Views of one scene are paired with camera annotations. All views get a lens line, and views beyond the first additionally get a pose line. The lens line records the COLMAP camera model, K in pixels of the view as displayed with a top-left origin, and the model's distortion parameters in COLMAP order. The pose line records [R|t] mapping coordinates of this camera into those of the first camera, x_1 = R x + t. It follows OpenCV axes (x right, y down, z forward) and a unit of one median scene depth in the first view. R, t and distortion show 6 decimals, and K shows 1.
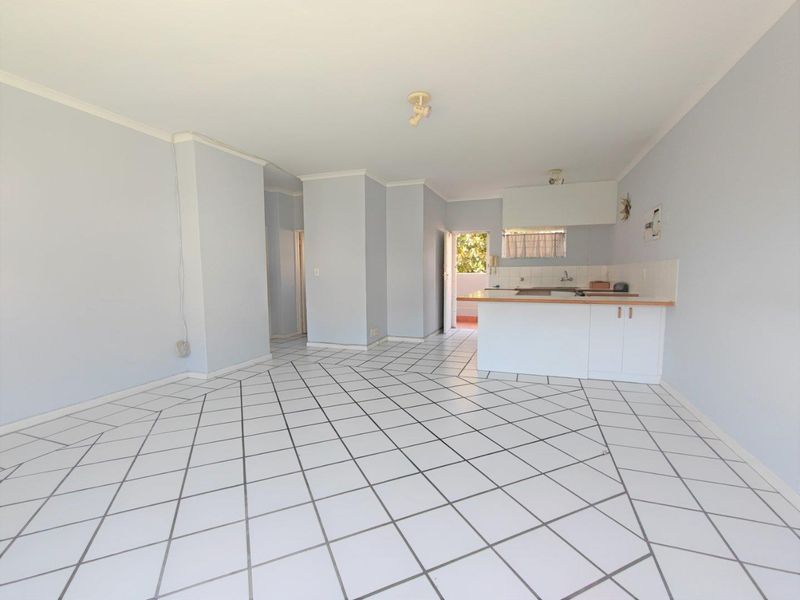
lens RADIAL K [[363.1, 0, 397.6], [0, 363.1, 302.0], [0, 0, 1]] dist [-0.001132, 0.000957]
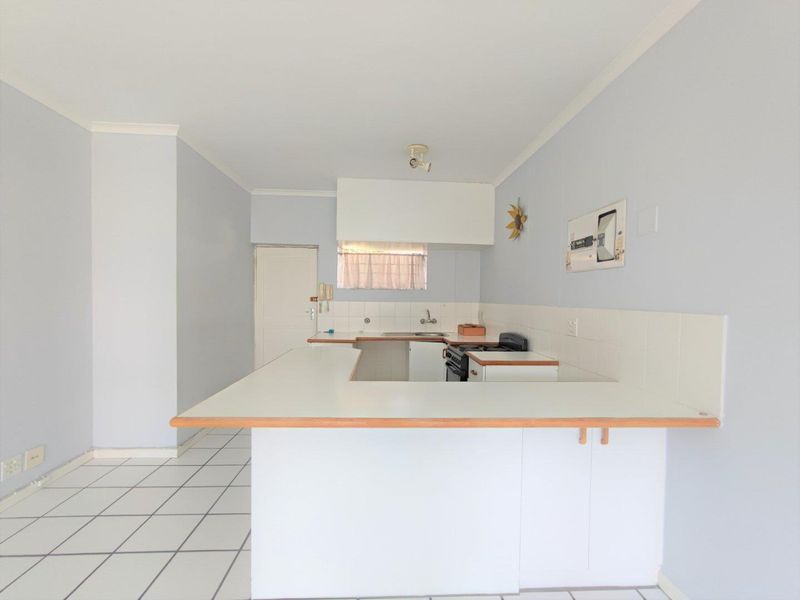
lens RADIAL K [[363.1, 0, 399.5], [0, 363.1, 301.1], [0, 0, 1]] dist [-0.001132, 0.000957]
pose [[0.914239, 0.013008, 0.404967, 0.133423], [0.014389, 0.997812, -0.064536, -0.056571], [-0.404921, 0.064829, 0.912051, 0.385625]]
